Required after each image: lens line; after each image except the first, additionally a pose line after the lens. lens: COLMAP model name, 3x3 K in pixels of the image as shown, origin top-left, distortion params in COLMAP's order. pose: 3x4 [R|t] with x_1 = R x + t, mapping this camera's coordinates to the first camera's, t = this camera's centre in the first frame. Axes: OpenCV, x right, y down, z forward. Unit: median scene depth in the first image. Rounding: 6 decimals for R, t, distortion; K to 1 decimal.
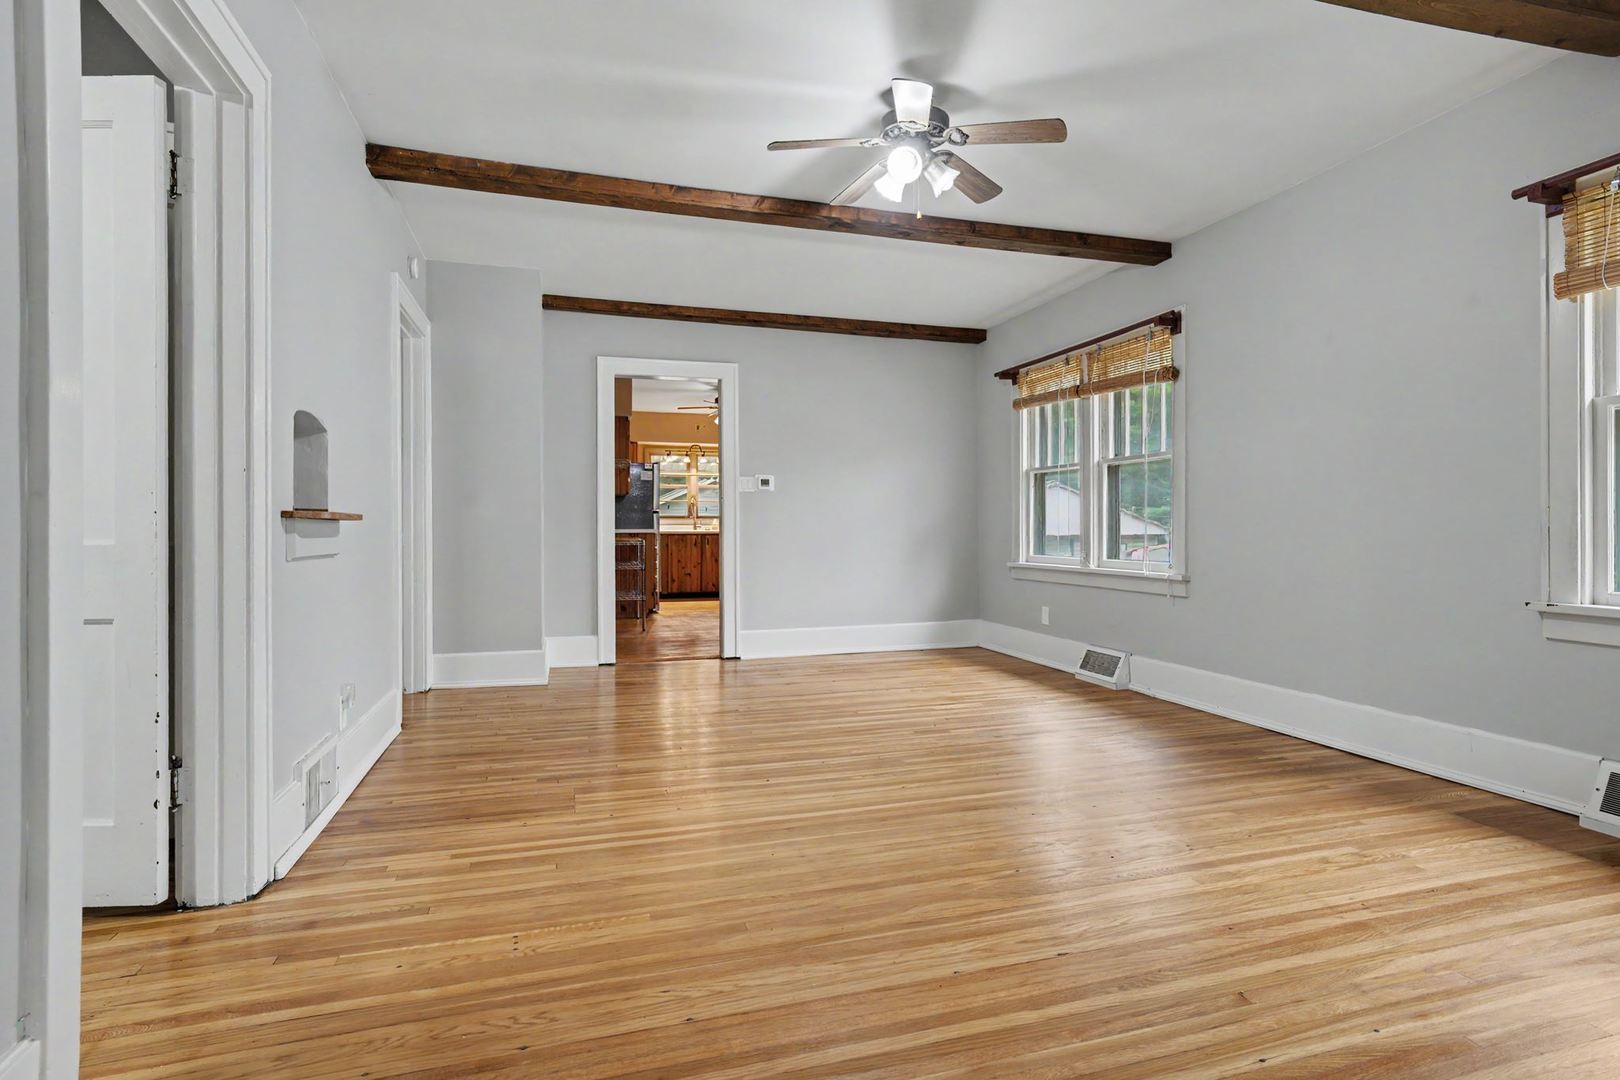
lens RADIAL K [[819.3, 0, 813.5], [0, 819.3, 531.8], [0, 0, 1]] dist [-0.000878, 0.000603]
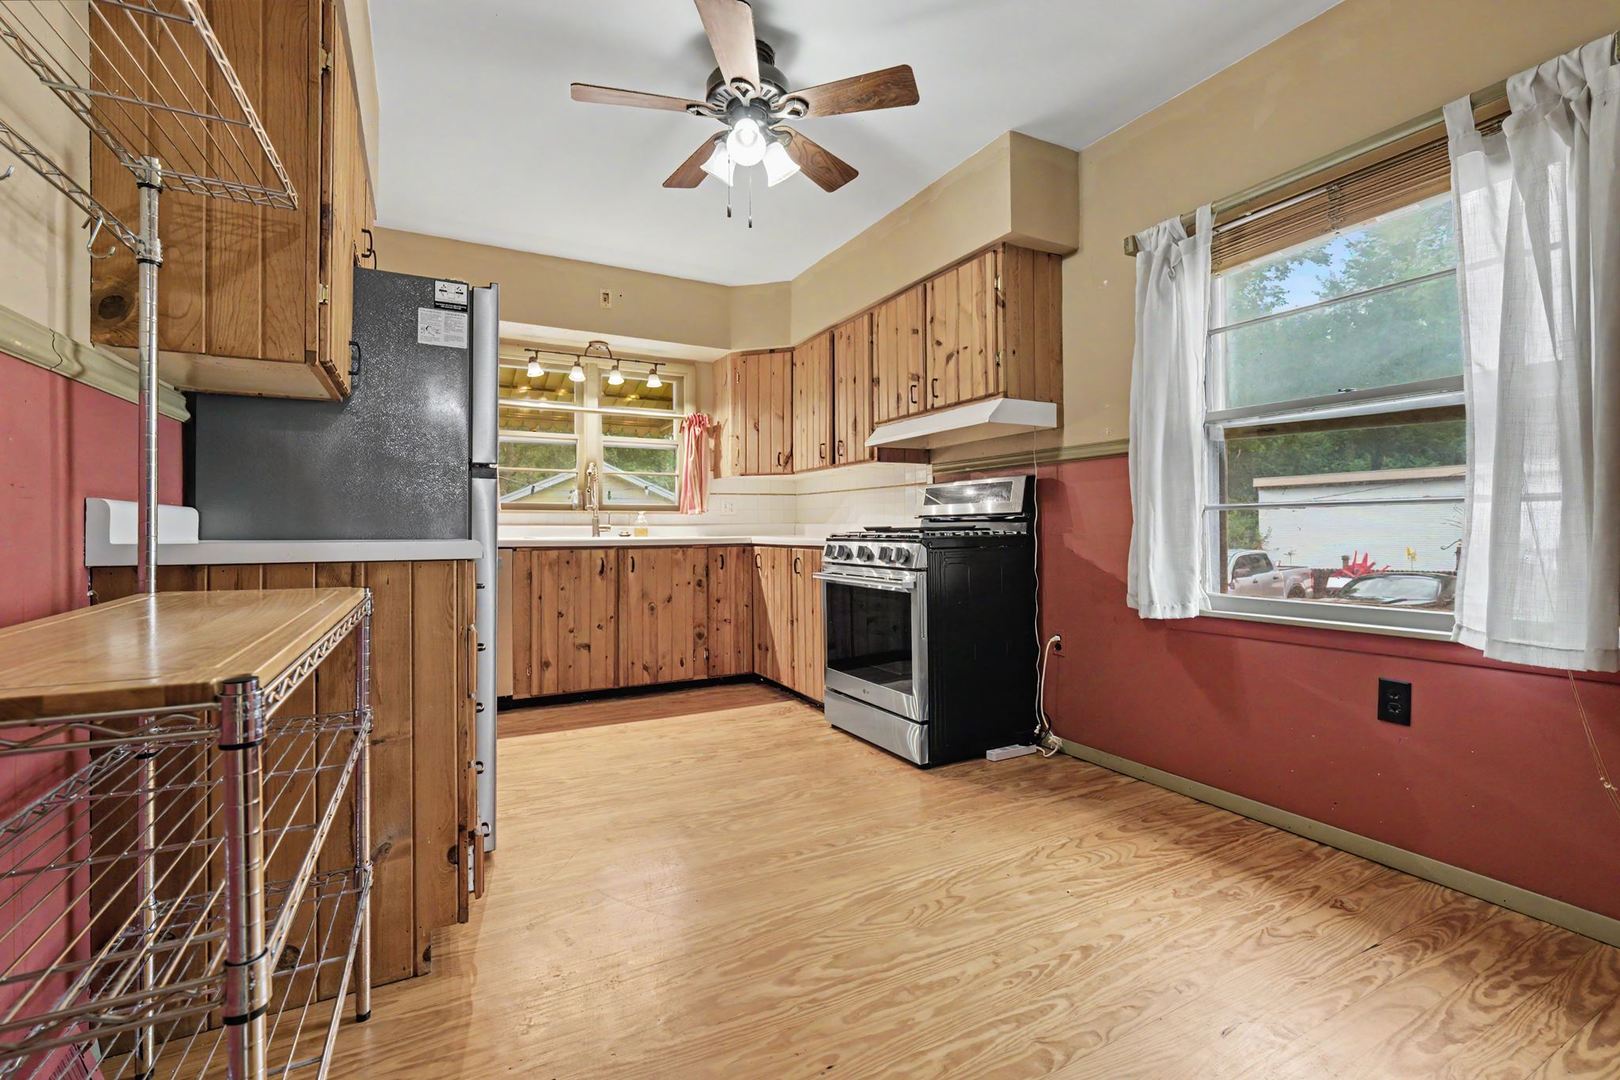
lens RADIAL K [[709.3, 0, 820.6], [0, 709.3, 526.0], [0, 0, 1]] dist [-0.009370, -0.000169]
pose [[0.977125, -0.000293, 0.212663, -0.112506], [0.002758, 0.999932, -0.011297, -0.003447], [-0.212646, 0.011625, 0.977060, 0.629061]]
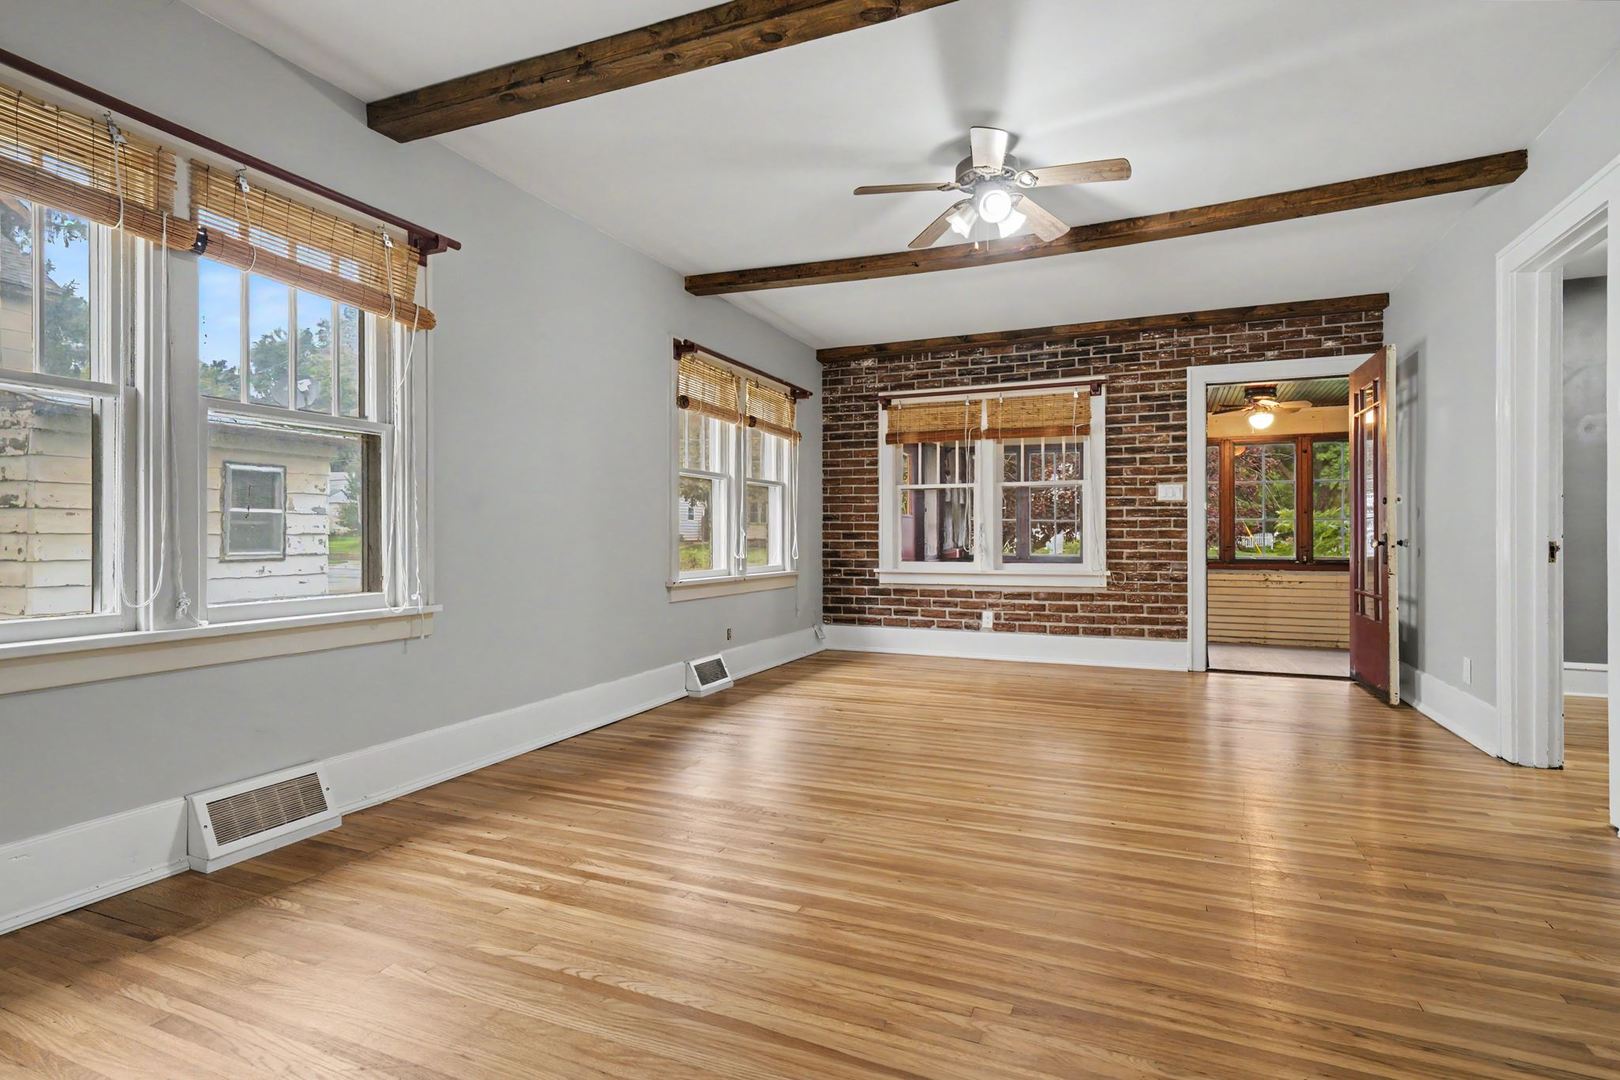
lens RADIAL K [[819.3, 0, 799.7], [0, 819.3, 536.1], [0, 0, 1]] dist [-0.000878, 0.000603]
pose [[-0.766895, 0.002367, 0.641768, -0.369033], [0.006381, 0.999972, 0.003936, -0.011407], [-0.641740, 0.007113, -0.766889, 1.915950]]
